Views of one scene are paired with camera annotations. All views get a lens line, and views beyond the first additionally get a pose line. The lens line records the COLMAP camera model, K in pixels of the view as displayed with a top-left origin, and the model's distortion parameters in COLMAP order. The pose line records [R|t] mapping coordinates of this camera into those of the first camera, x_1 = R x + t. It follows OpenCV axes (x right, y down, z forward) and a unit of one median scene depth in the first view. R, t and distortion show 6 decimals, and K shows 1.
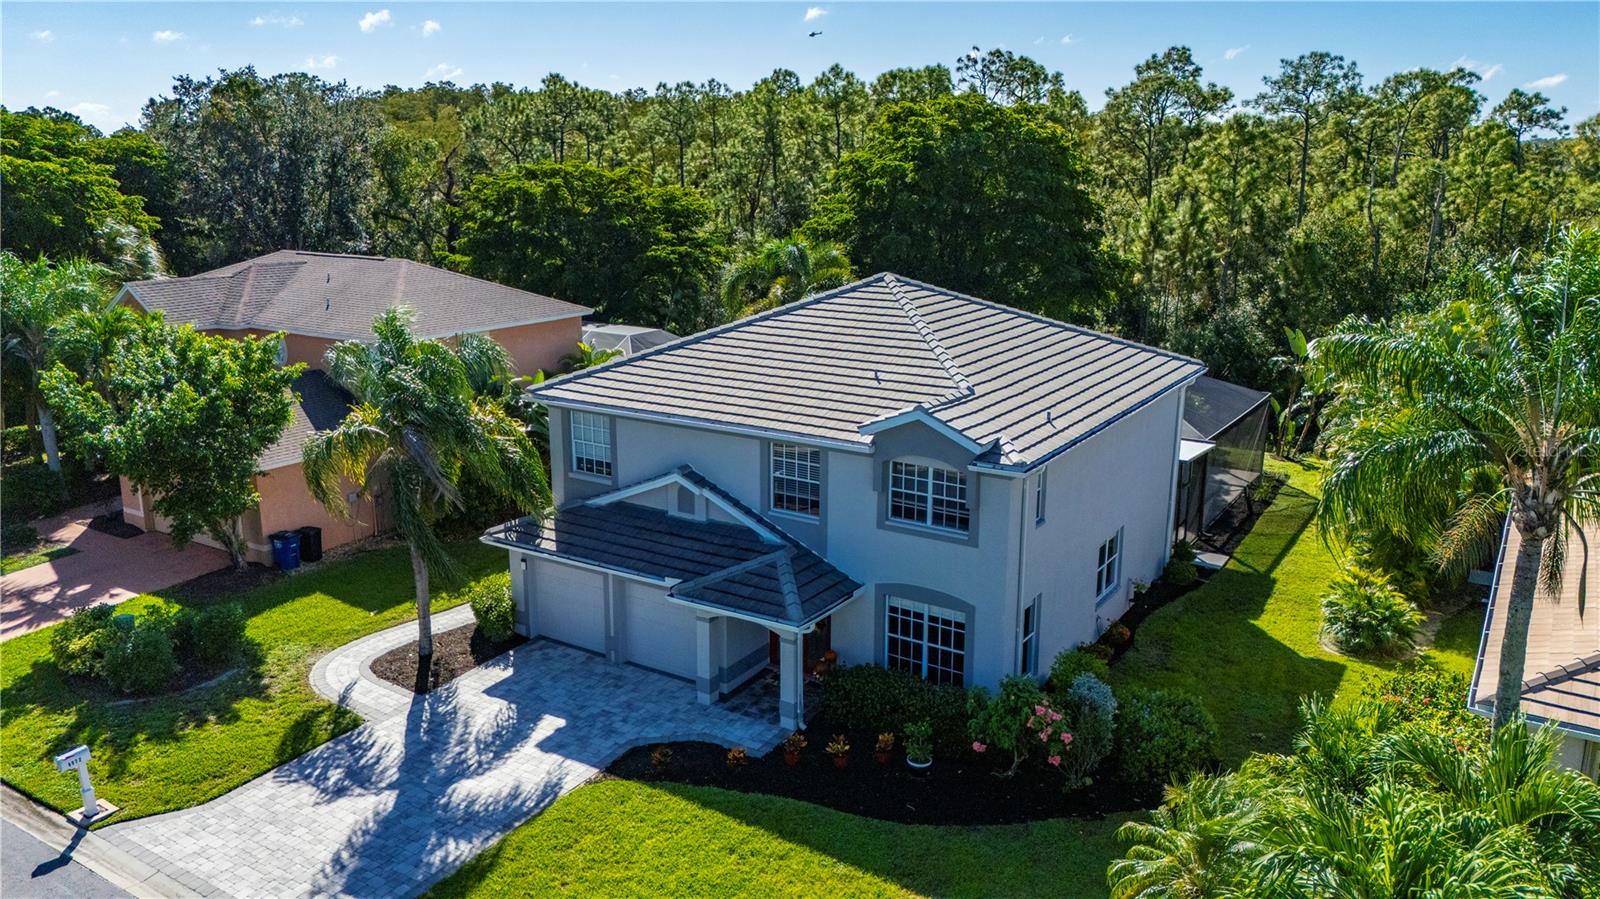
lens RADIAL K [[1165.7, 0, 793.1], [0, 1165.7, 445.7], [0, 0, 1]] dist [0.068843, -0.060161]
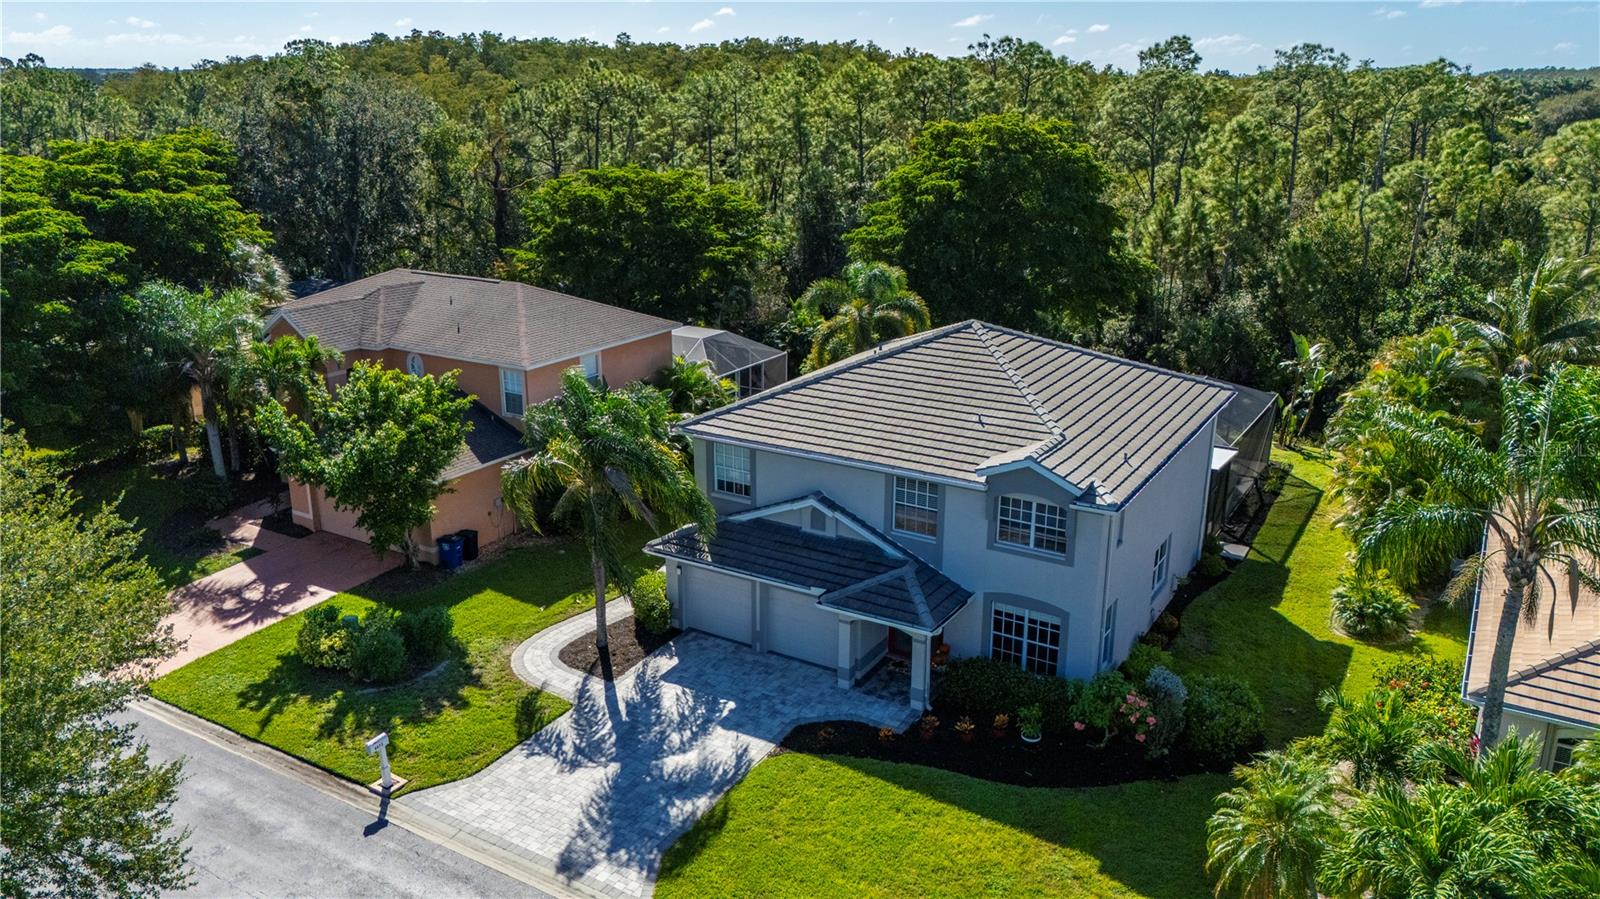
lens RADIAL K [[1165.7, 0, 793.1], [0, 1165.7, 445.7], [0, 0, 1]] dist [0.068843, -0.060161]
pose [[0.999627, -0.006763, 0.026446, -0.154859], [0.005247, 0.998361, 0.056993, -0.102690], [-0.026788, -0.056833, 0.998024, -0.210523]]
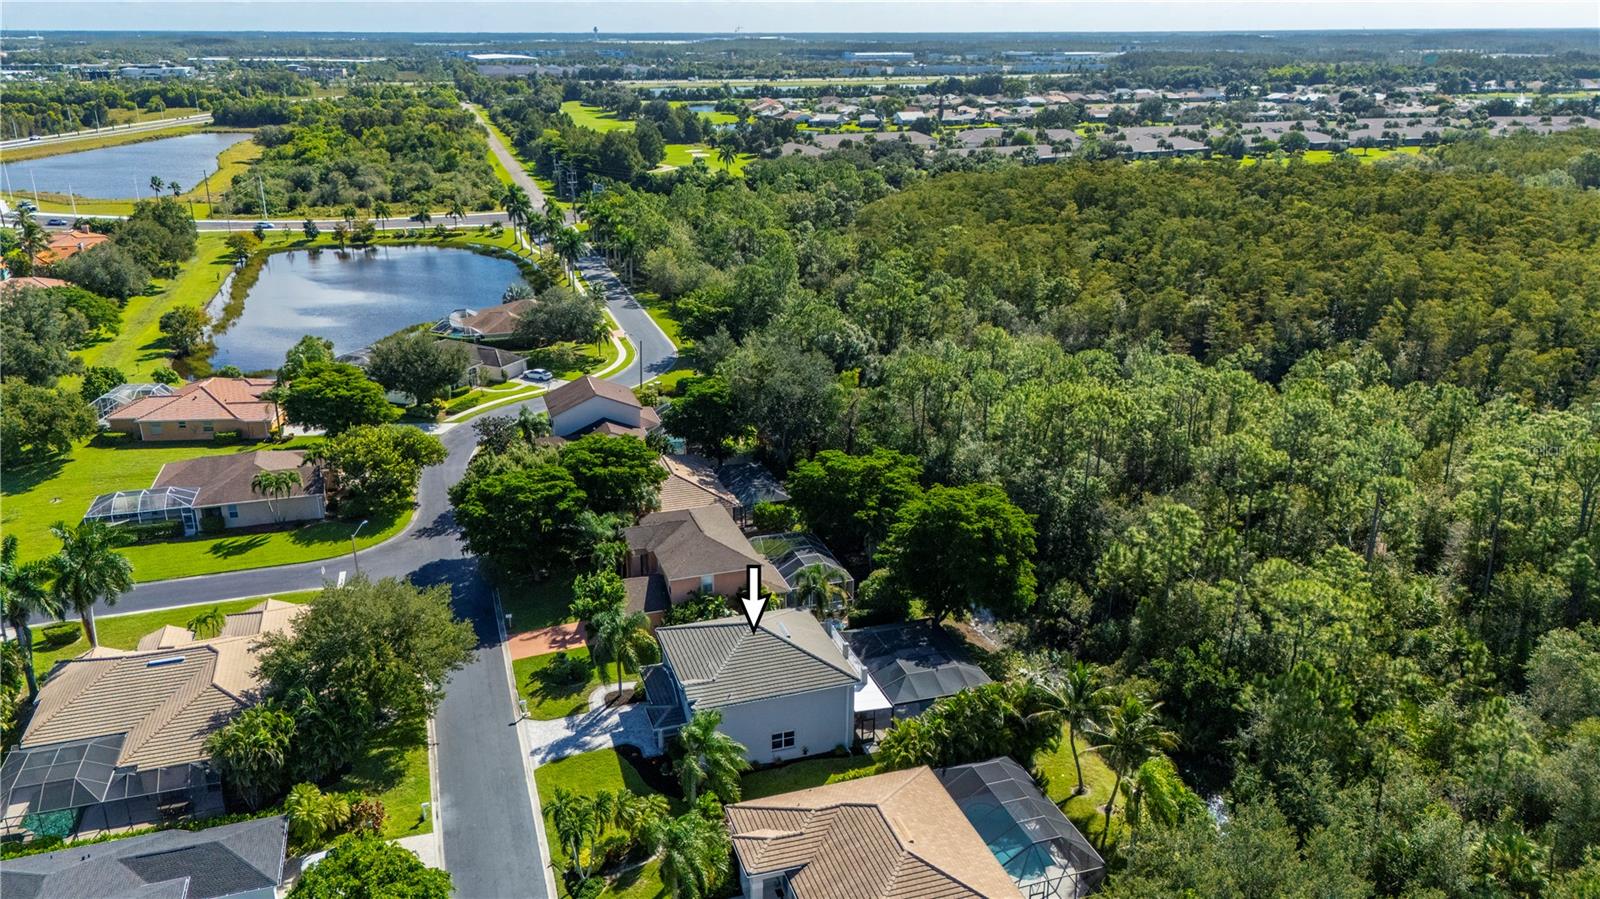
lens RADIAL K [[1173.8, 0, 807.3], [0, 1173.8, 446.8], [0, 0, 1]] dist [0.053331, -0.035271]
pose [[0.780130, 0.207160, -0.590324, 2.169711], [-0.156454, 0.978205, 0.136519, -1.185163], [0.605739, -0.014143, 0.795538, -1.534387]]
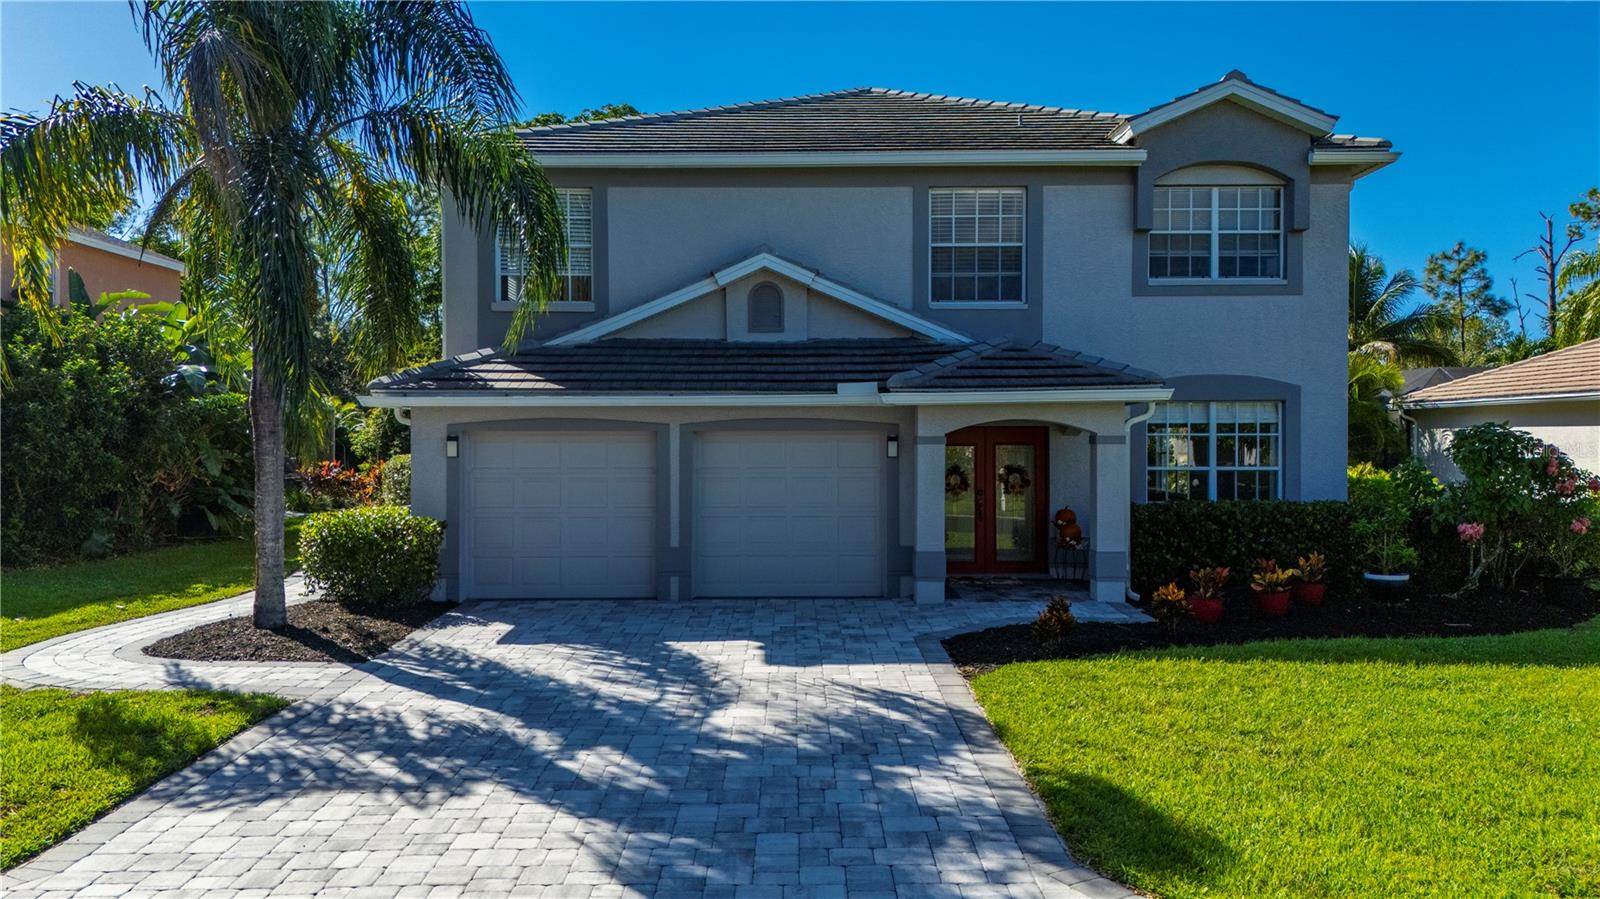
lens RADIAL K [[1150.9, 0, 795.3], [0, 1150.9, 445.8], [0, 0, 1]] dist [0.082035, -0.109994]
pose [[0.837444, -0.004652, 0.546503, -0.410376], [0.134758, 0.970846, -0.198236, 0.237909], [-0.529648, 0.239657, 0.813657, 0.556352]]
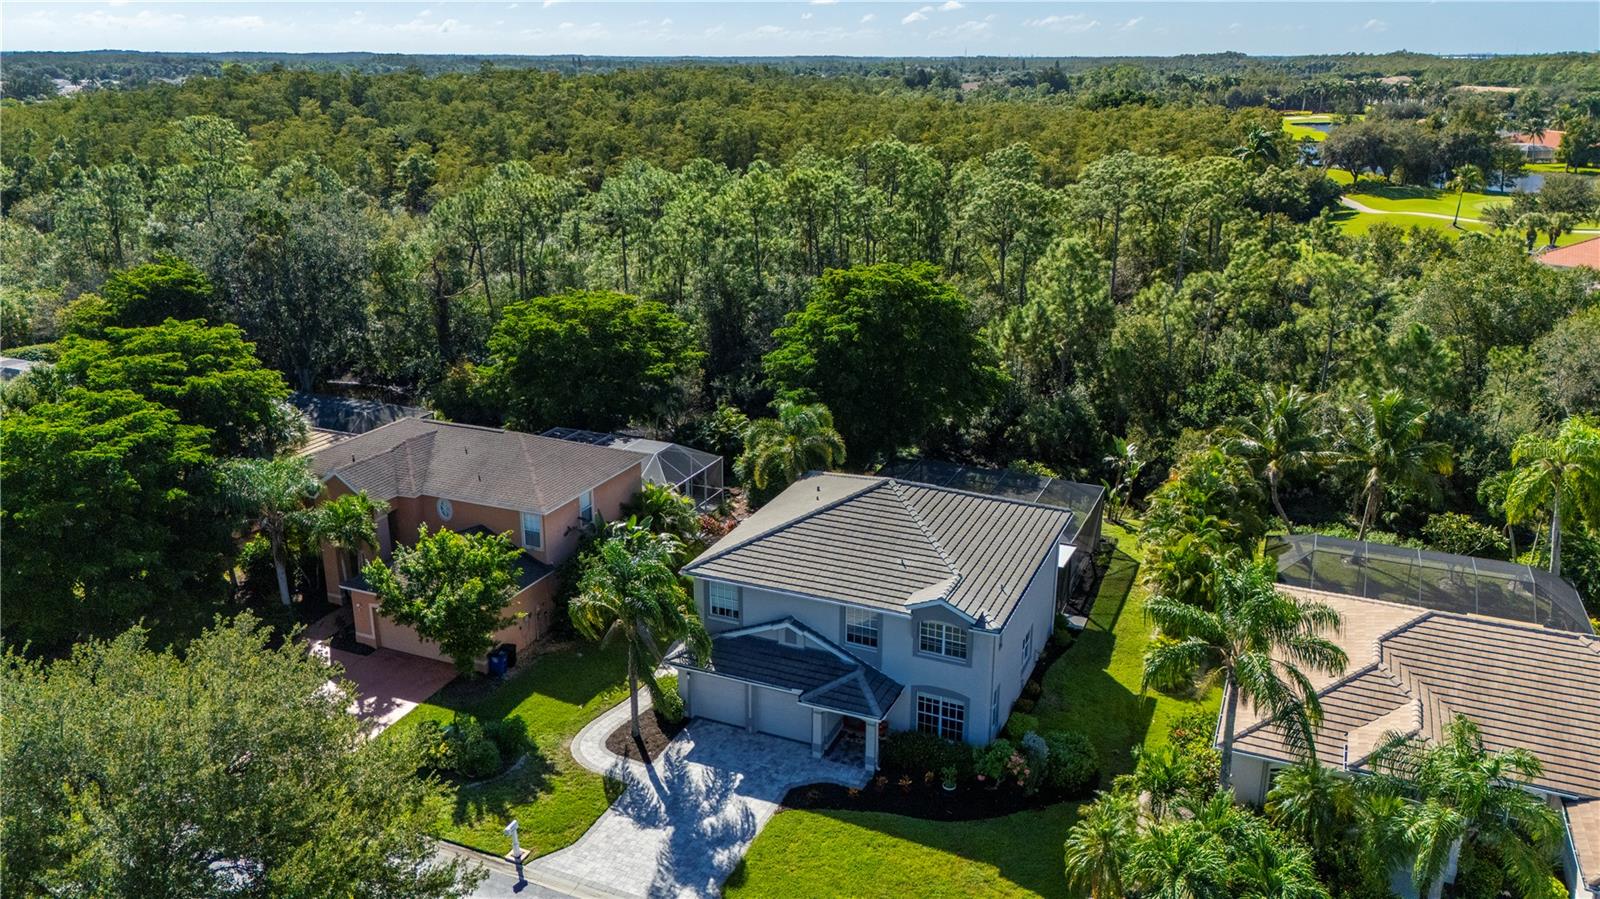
lens RADIAL K [[1174.7, 0, 794.9], [0, 1174.7, 445.2], [0, 0, 1]] dist [0.067648, -0.065962]
pose [[0.987995, -0.048097, 0.146806, -0.335407], [0.037902, 0.996722, 0.071476, -0.364761], [-0.149763, -0.065054, 0.986579, -0.695677]]
